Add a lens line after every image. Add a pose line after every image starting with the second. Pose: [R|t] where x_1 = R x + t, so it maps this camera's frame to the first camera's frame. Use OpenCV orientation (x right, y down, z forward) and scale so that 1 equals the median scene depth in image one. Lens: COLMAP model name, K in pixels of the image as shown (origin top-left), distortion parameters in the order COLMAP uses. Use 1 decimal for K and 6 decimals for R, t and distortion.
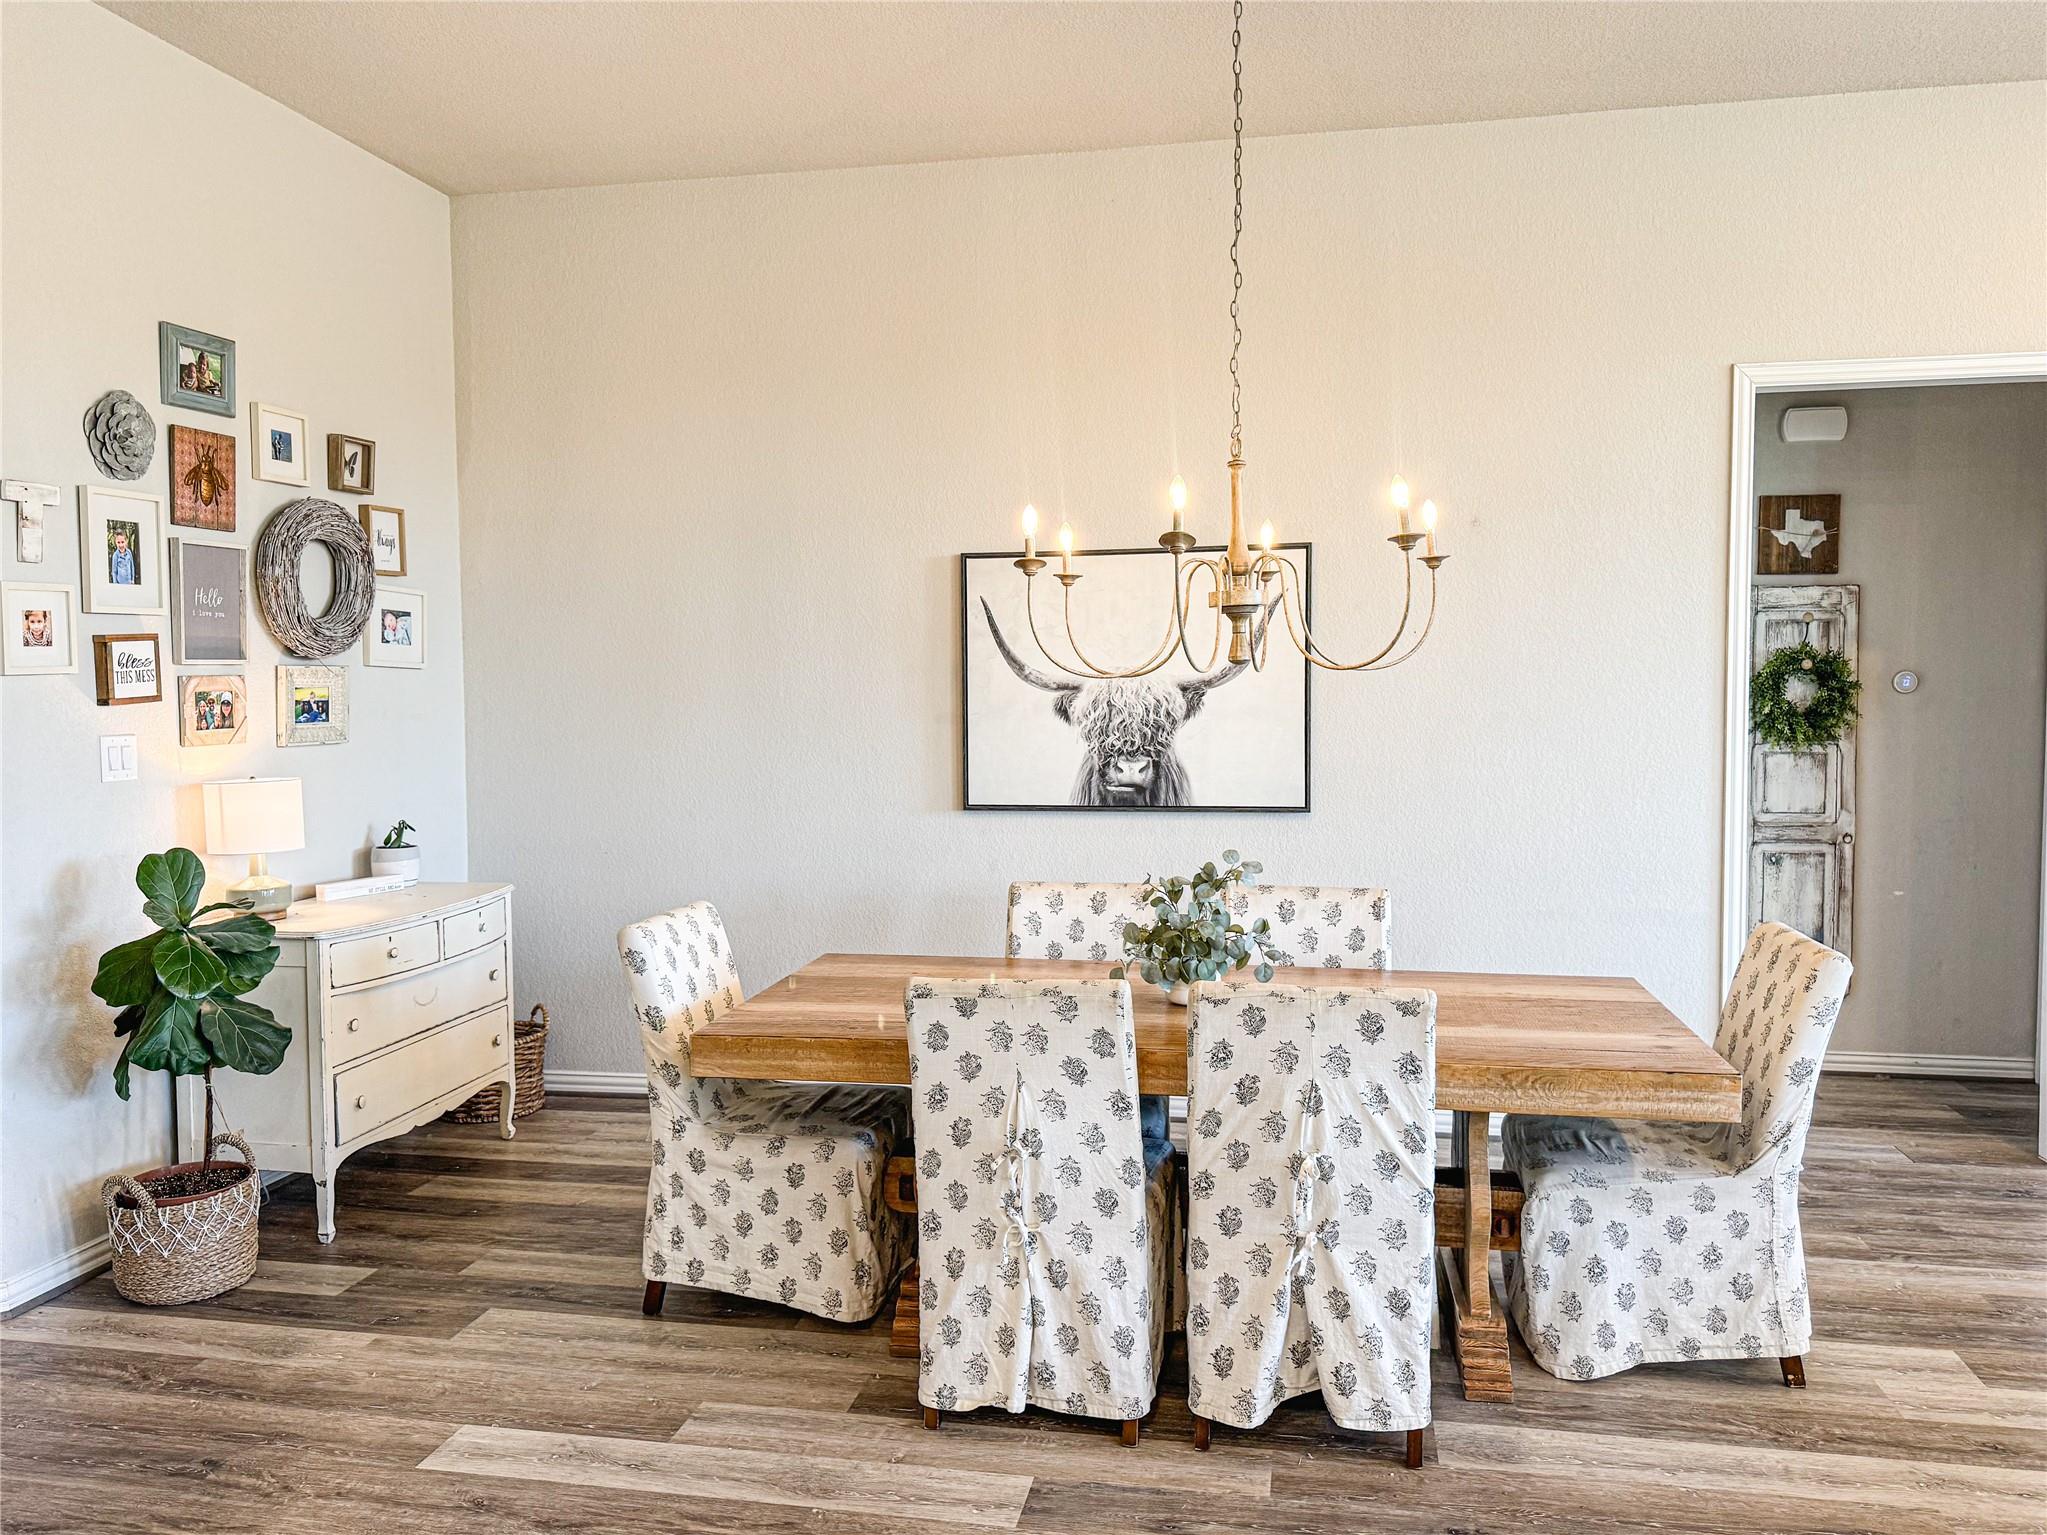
lens RADIAL K [[1524.9, 0, 1032.5], [0, 1524.9, 760.1], [0, 0, 1]] dist [0.072514, -0.094507]
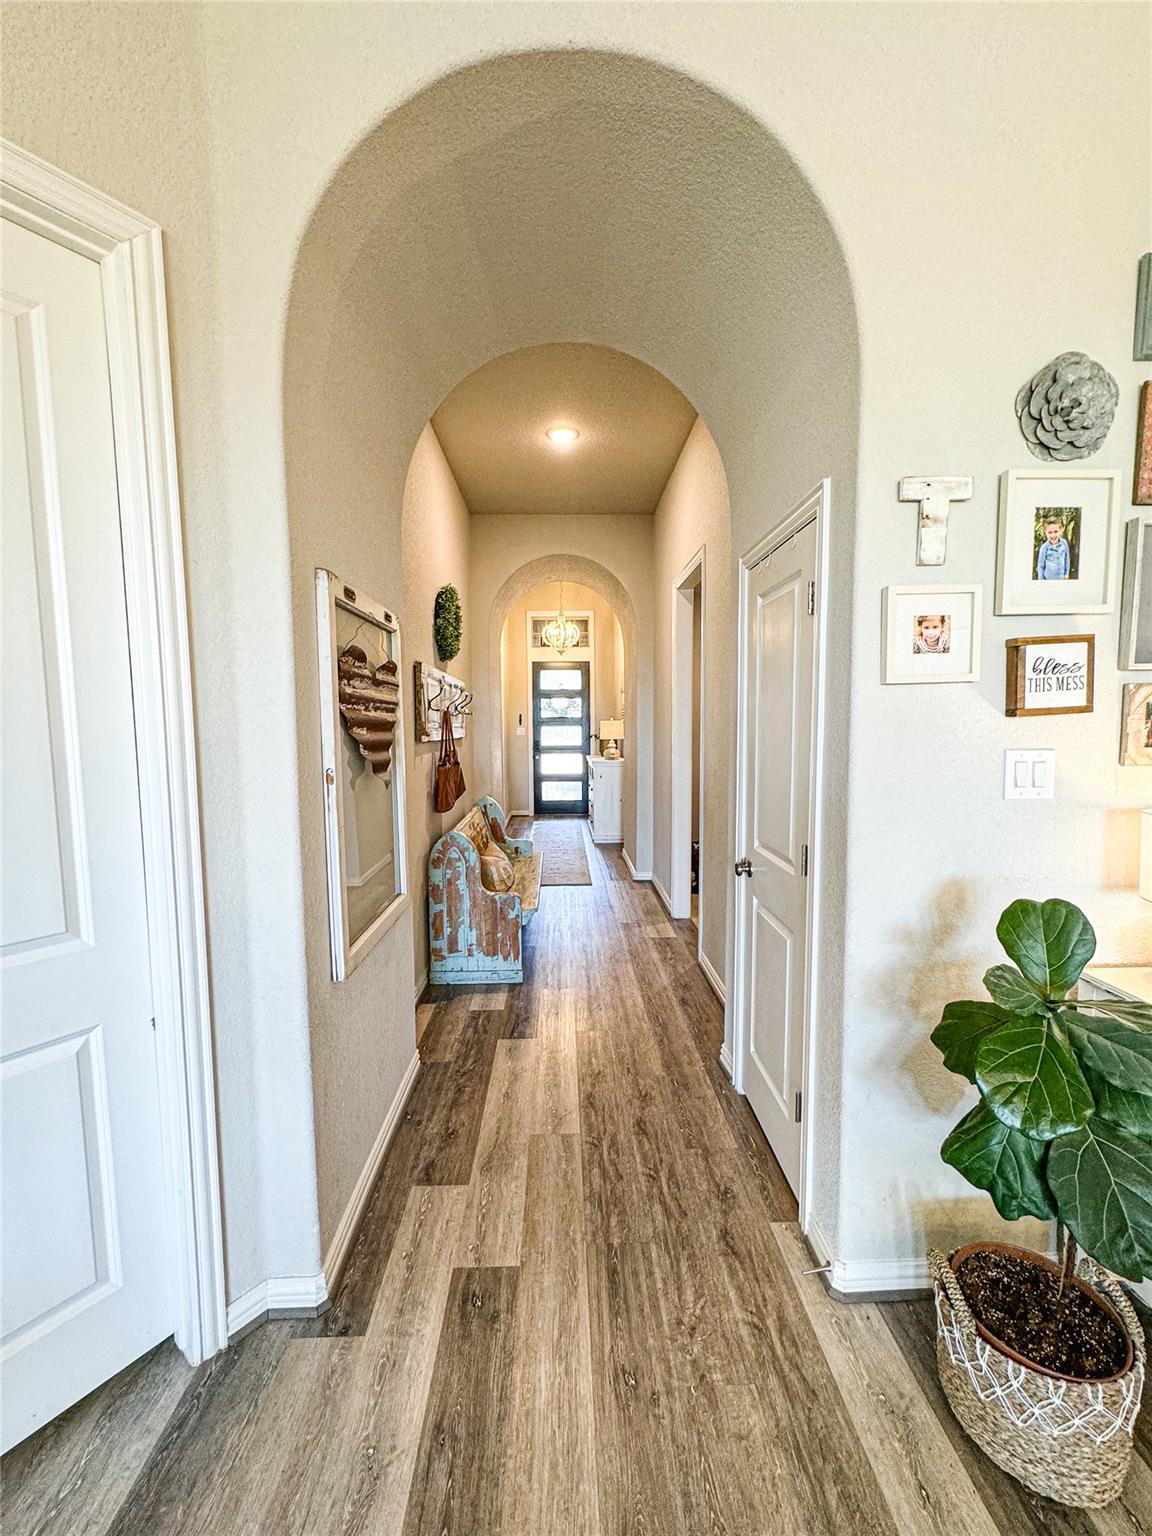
lens RADIAL K [[612.4, 0, 576.0], [0, 612.4, 768.0], [0, 0, 1]] dist [-0.002650, 0.000456]
pose [[0.217818, 0.077214, -0.972930, -0.287958], [-0.046913, 0.996542, 0.068584, -0.016928], [0.974861, 0.030704, 0.220687, 0.637871]]
